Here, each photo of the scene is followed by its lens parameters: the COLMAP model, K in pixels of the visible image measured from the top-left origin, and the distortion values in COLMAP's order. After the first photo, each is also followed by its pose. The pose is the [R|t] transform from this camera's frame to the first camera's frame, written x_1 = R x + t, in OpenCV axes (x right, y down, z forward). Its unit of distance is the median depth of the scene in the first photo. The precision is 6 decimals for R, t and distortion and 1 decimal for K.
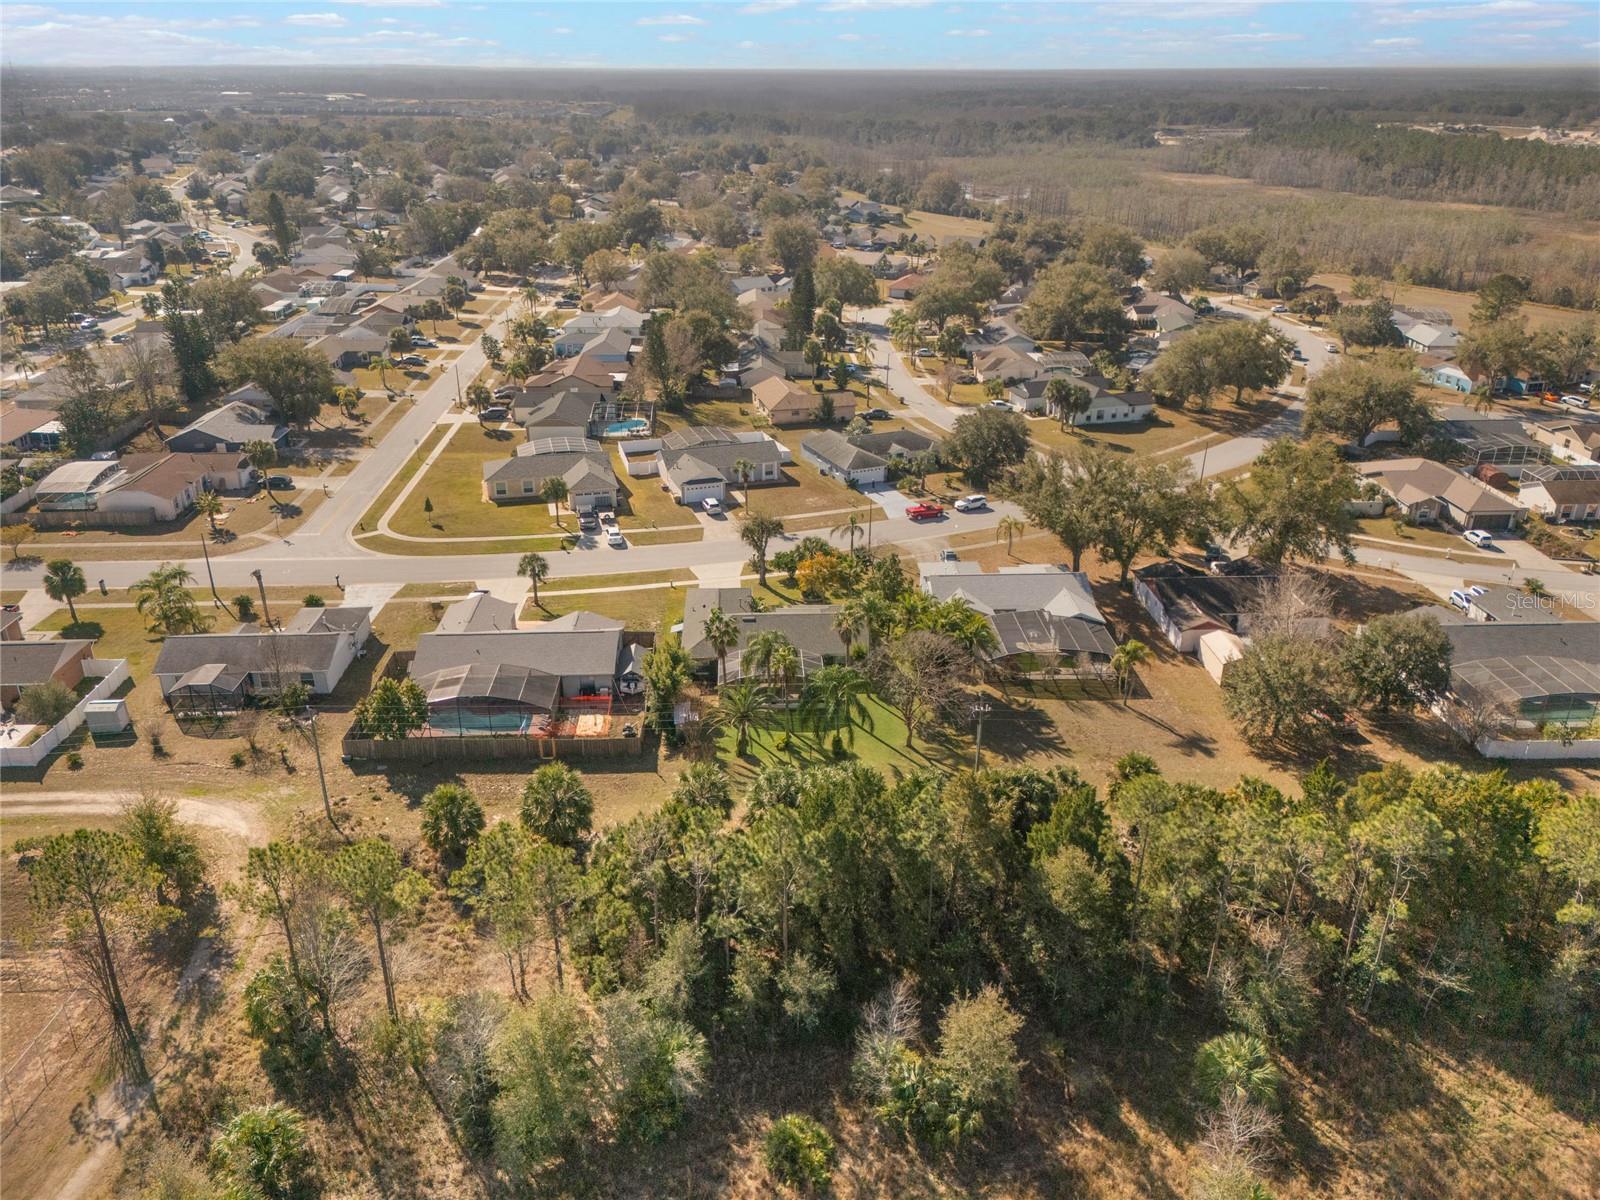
lens RADIAL K [[1166.1, 0, 805.4], [0, 1166.1, 604.2], [0, 0, 1]] dist [0.061572, -0.065671]
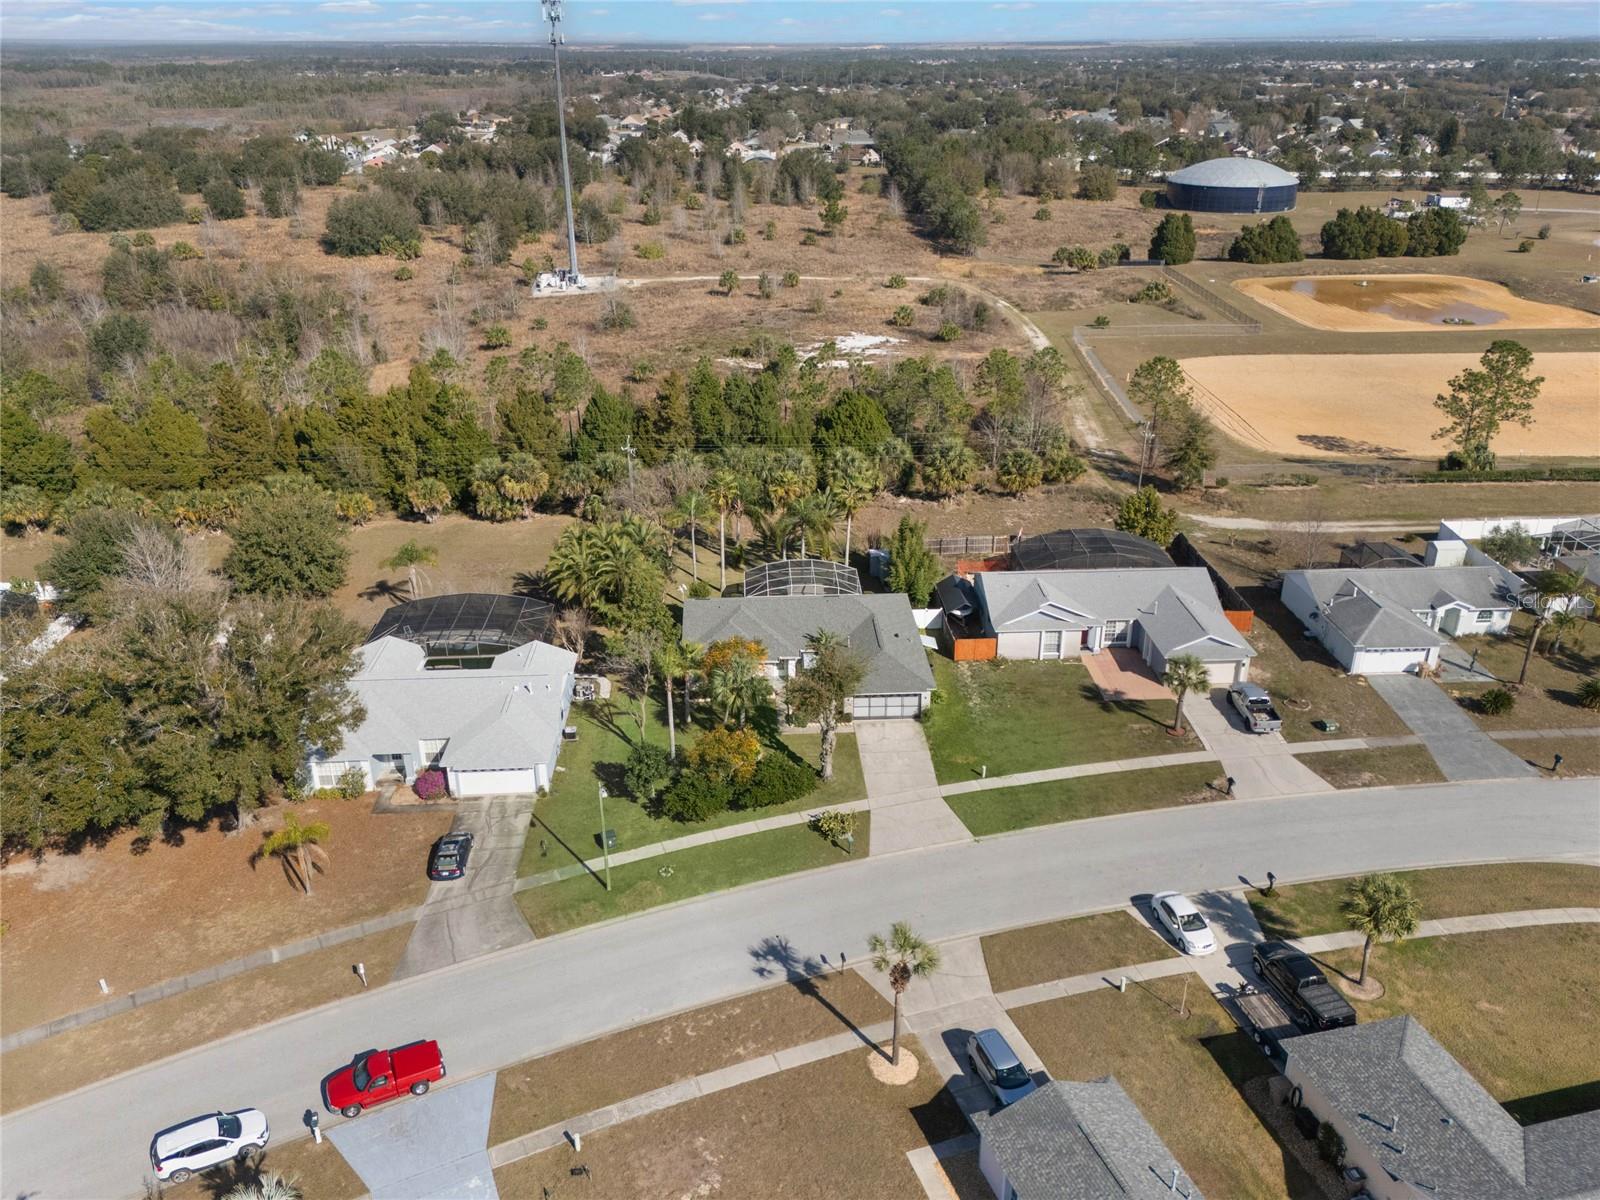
lens RADIAL K [[1214.9, 0, 803.6], [0, 1214.9, 601.5], [0, 0, 1]] dist [0.067395, -0.069793]
pose [[-0.999987, 0.001279, 0.004929, -0.026108], [0.004520, 0.668836, 0.743396, -0.471775], [-0.002346, 0.743409, -0.668833, 1.204639]]
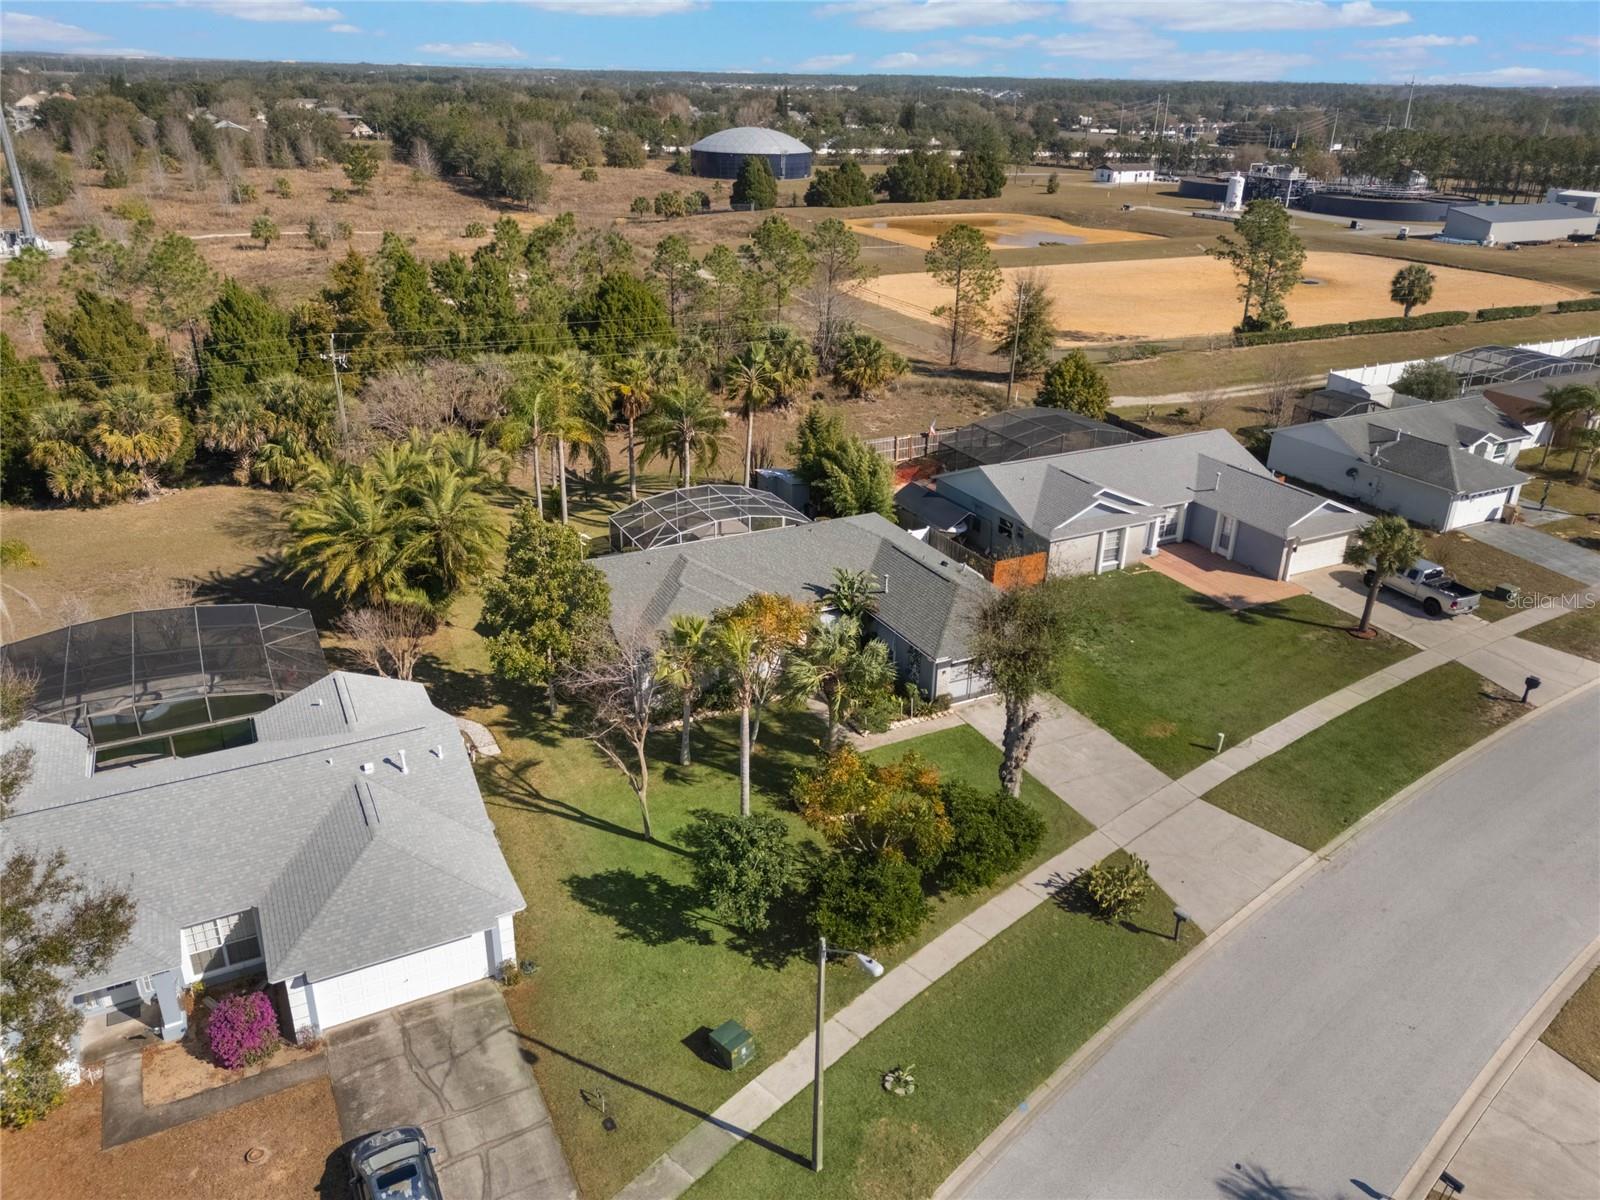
lens RADIAL K [[1166.1, 0, 805.4], [0, 1166.1, 604.2], [0, 0, 1]] dist [0.061572, -0.065671]
pose [[-0.910924, 0.154312, -0.382629, 0.115659], [-0.182768, 0.680524, 0.709566, -0.249321], [0.369882, 0.716293, -0.591702, 1.018605]]
